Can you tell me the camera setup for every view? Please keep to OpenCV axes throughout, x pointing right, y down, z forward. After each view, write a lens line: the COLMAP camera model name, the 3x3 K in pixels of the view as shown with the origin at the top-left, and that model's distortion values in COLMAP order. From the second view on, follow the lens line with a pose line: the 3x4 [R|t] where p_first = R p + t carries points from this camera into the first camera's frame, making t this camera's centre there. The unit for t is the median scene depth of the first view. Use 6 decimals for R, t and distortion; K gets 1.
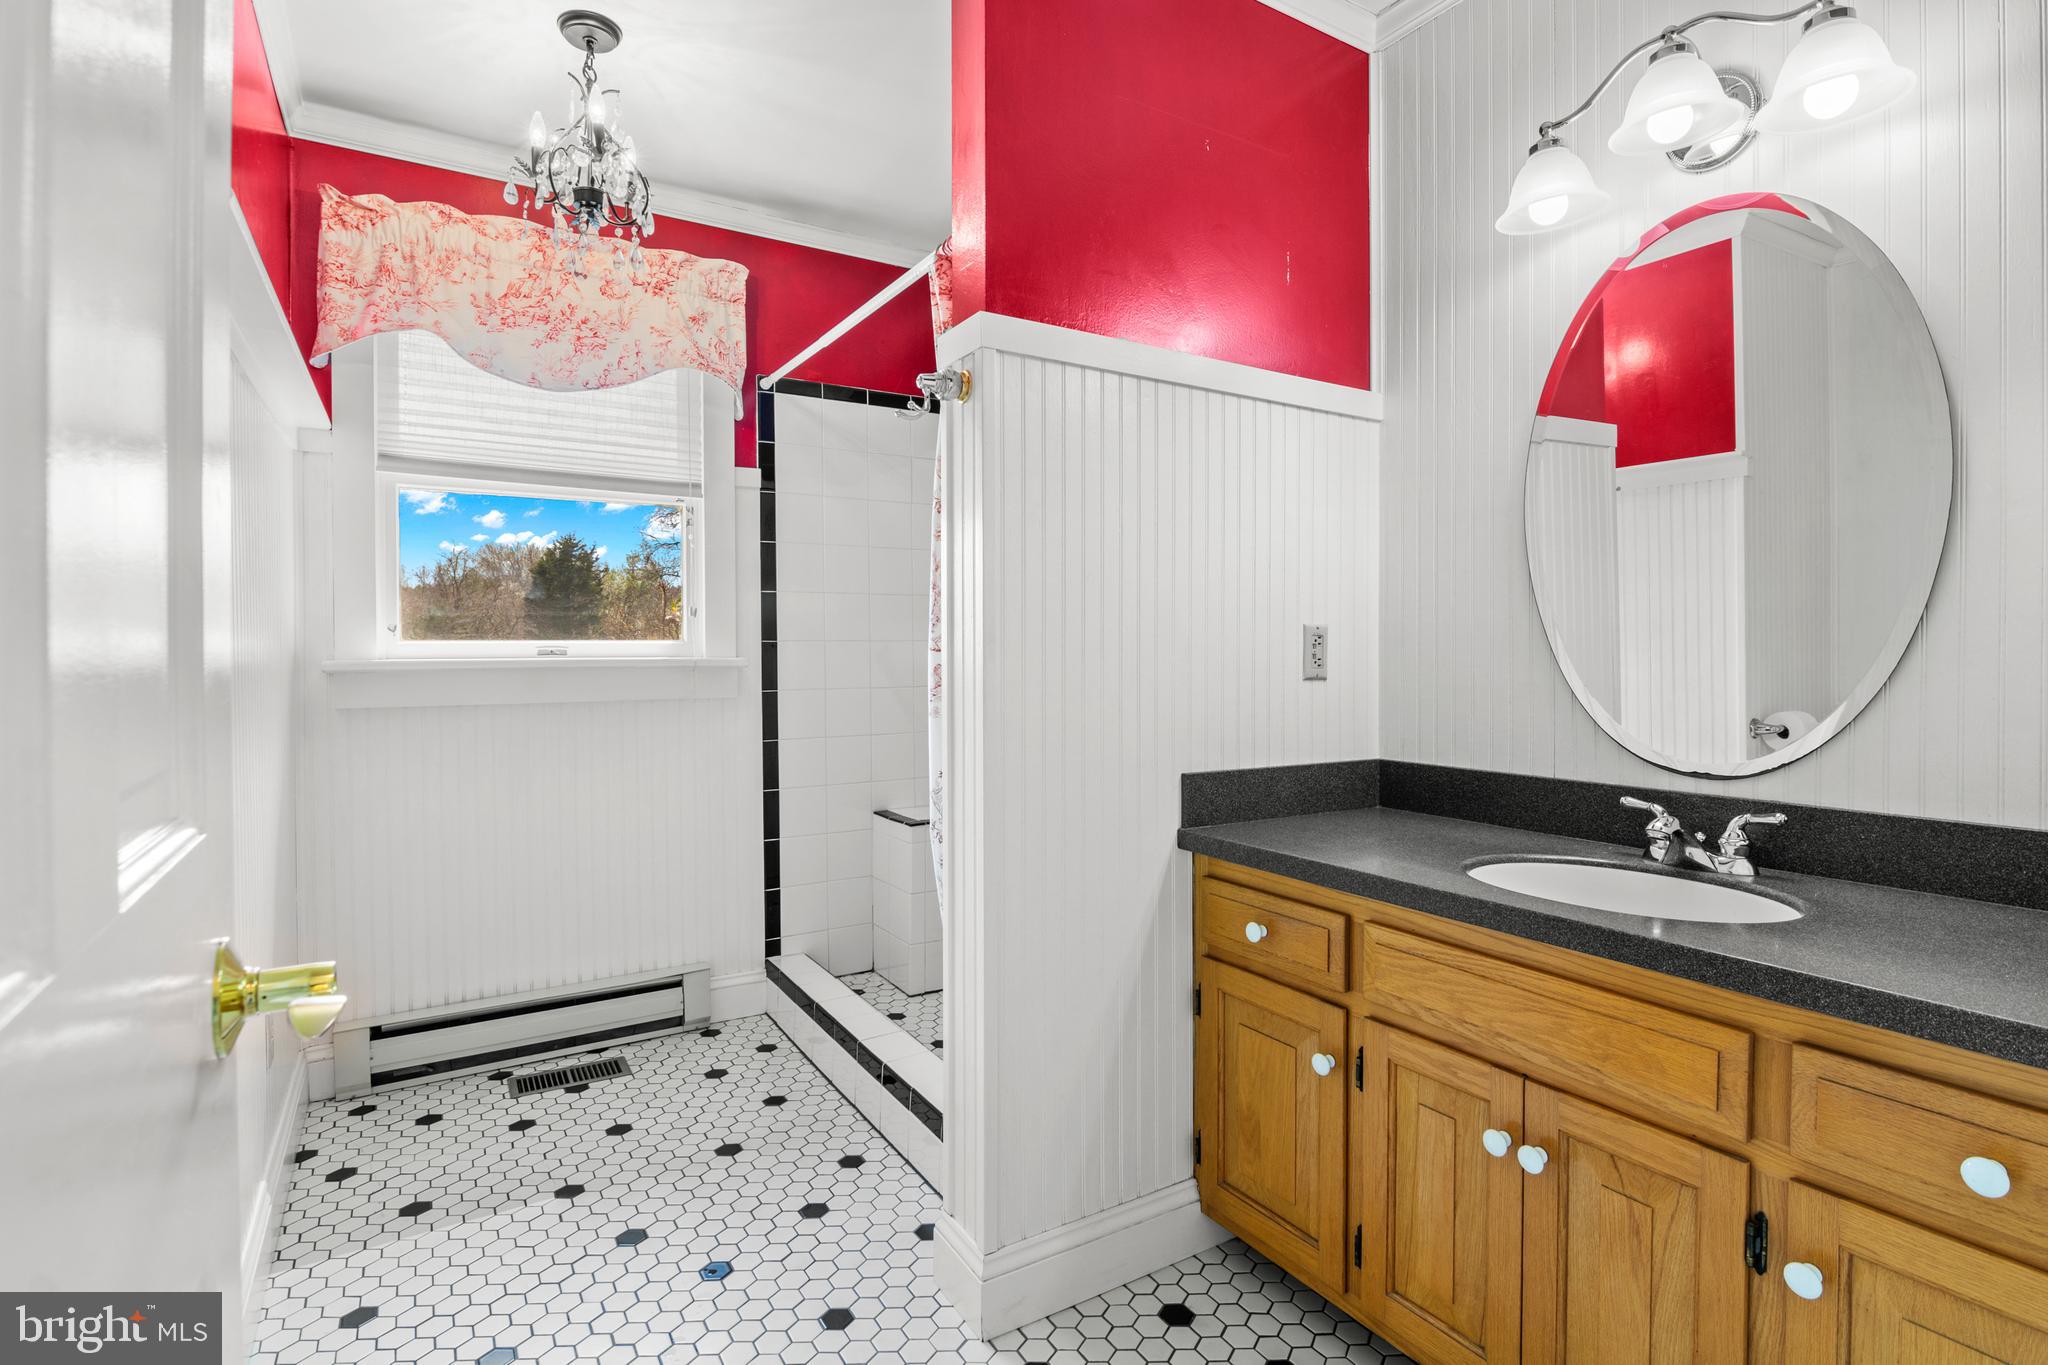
lens RADIAL K [[989.9, 0, 1026.3], [0, 989.9, 663.9], [0, 0, 1]] dist [-0.002638, 0.000093]
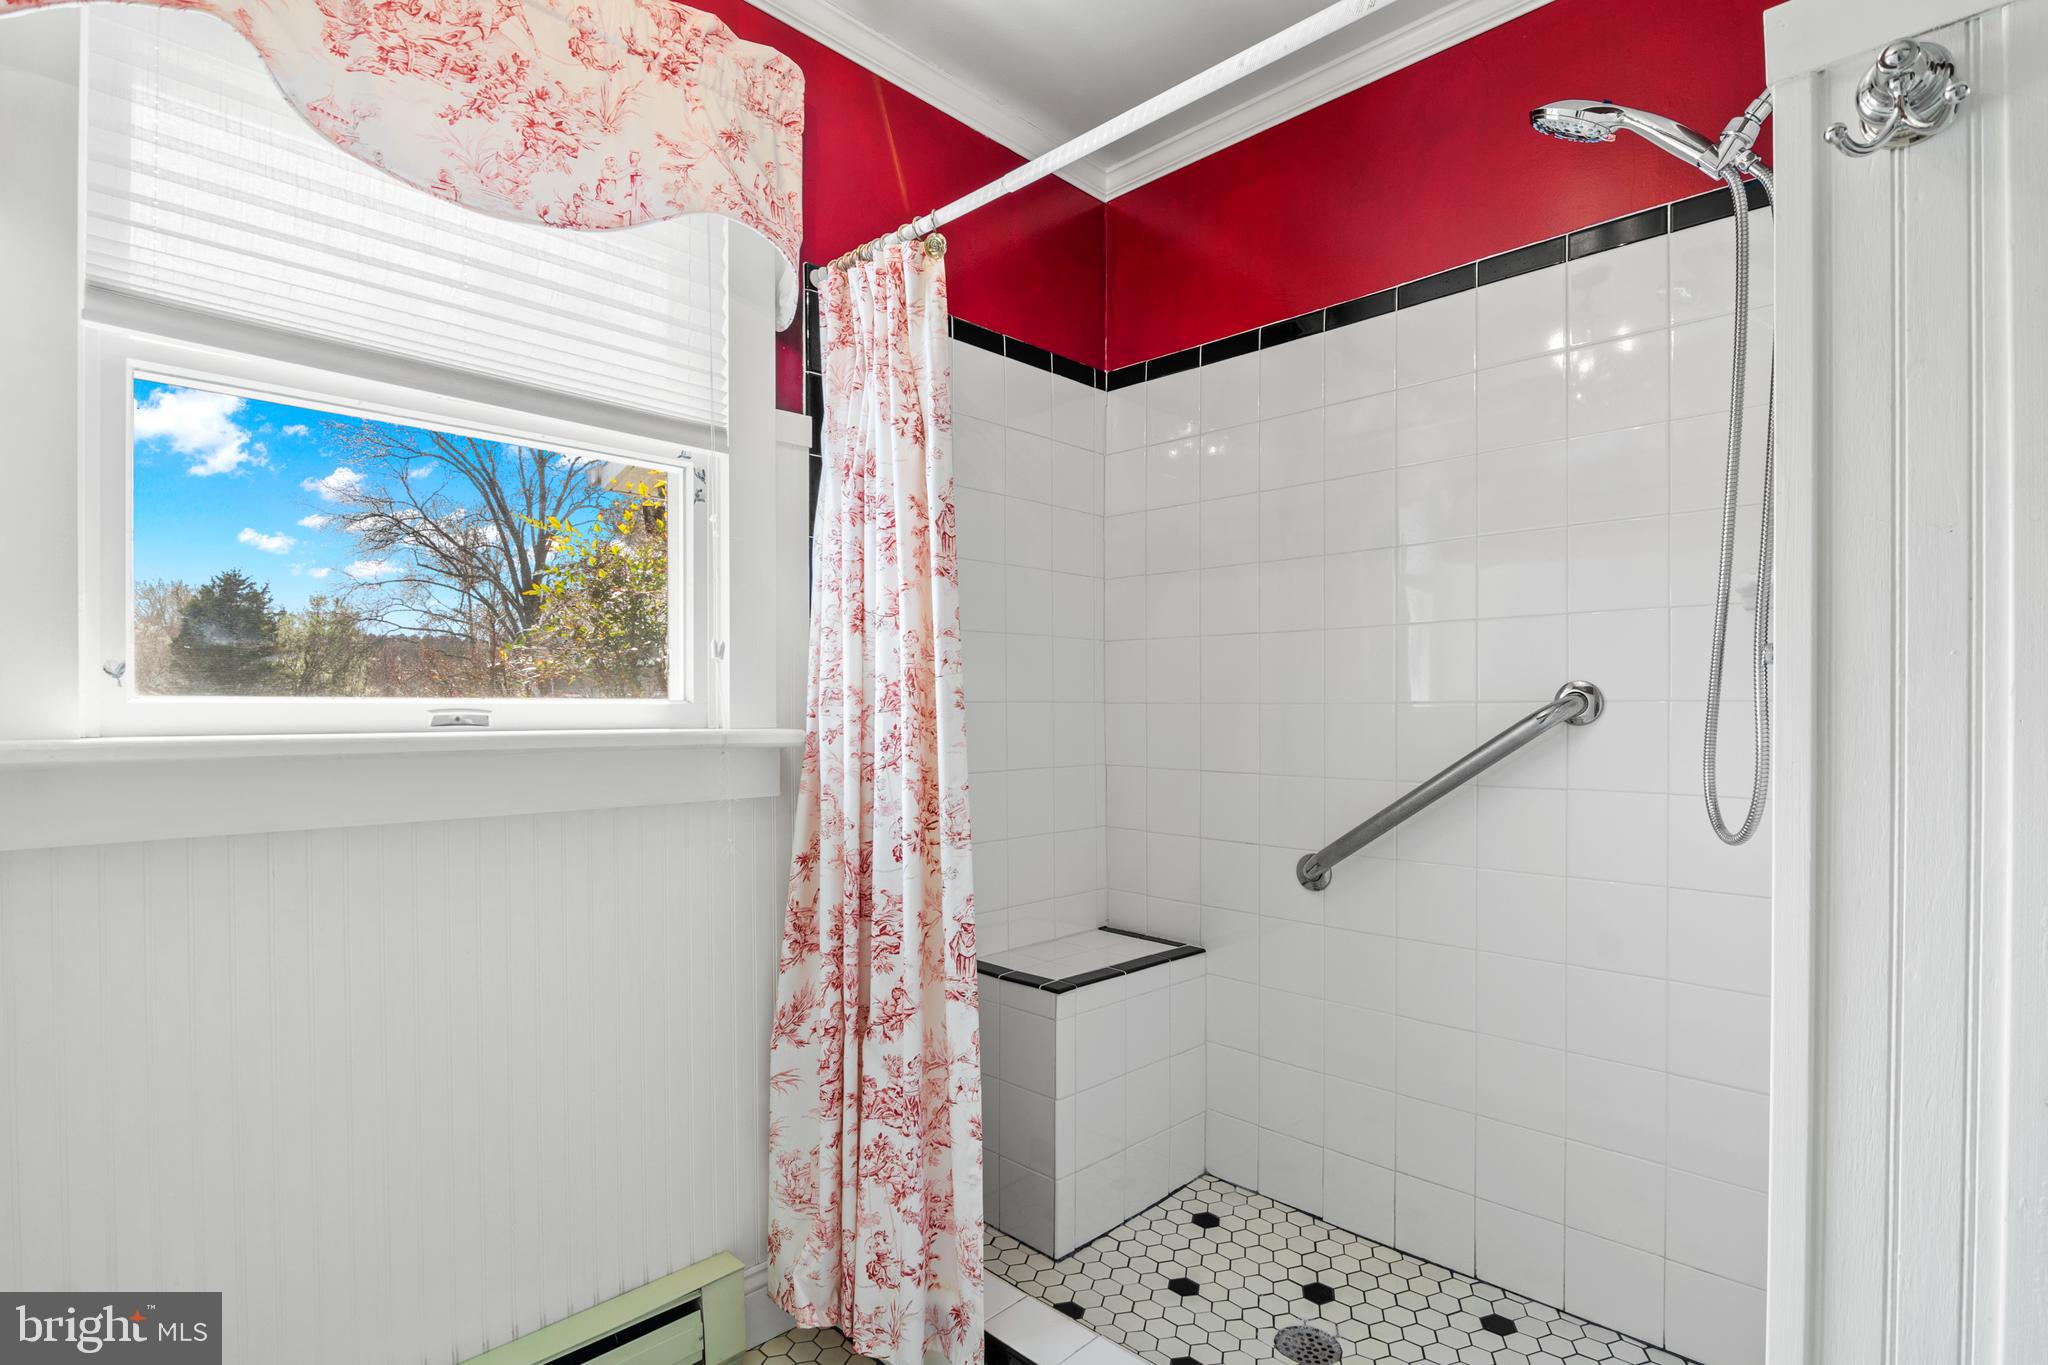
lens RADIAL K [[986.9, 0, 1023.3], [0, 986.9, 713.6], [0, 0, 1]] dist [-0.006269, -0.001436]
pose [[0.969229, 0.002482, 0.246147, -0.316253], [-0.000419, 0.999964, -0.008436, -0.011107], [-0.246159, 0.008073, 0.969196, 0.418313]]
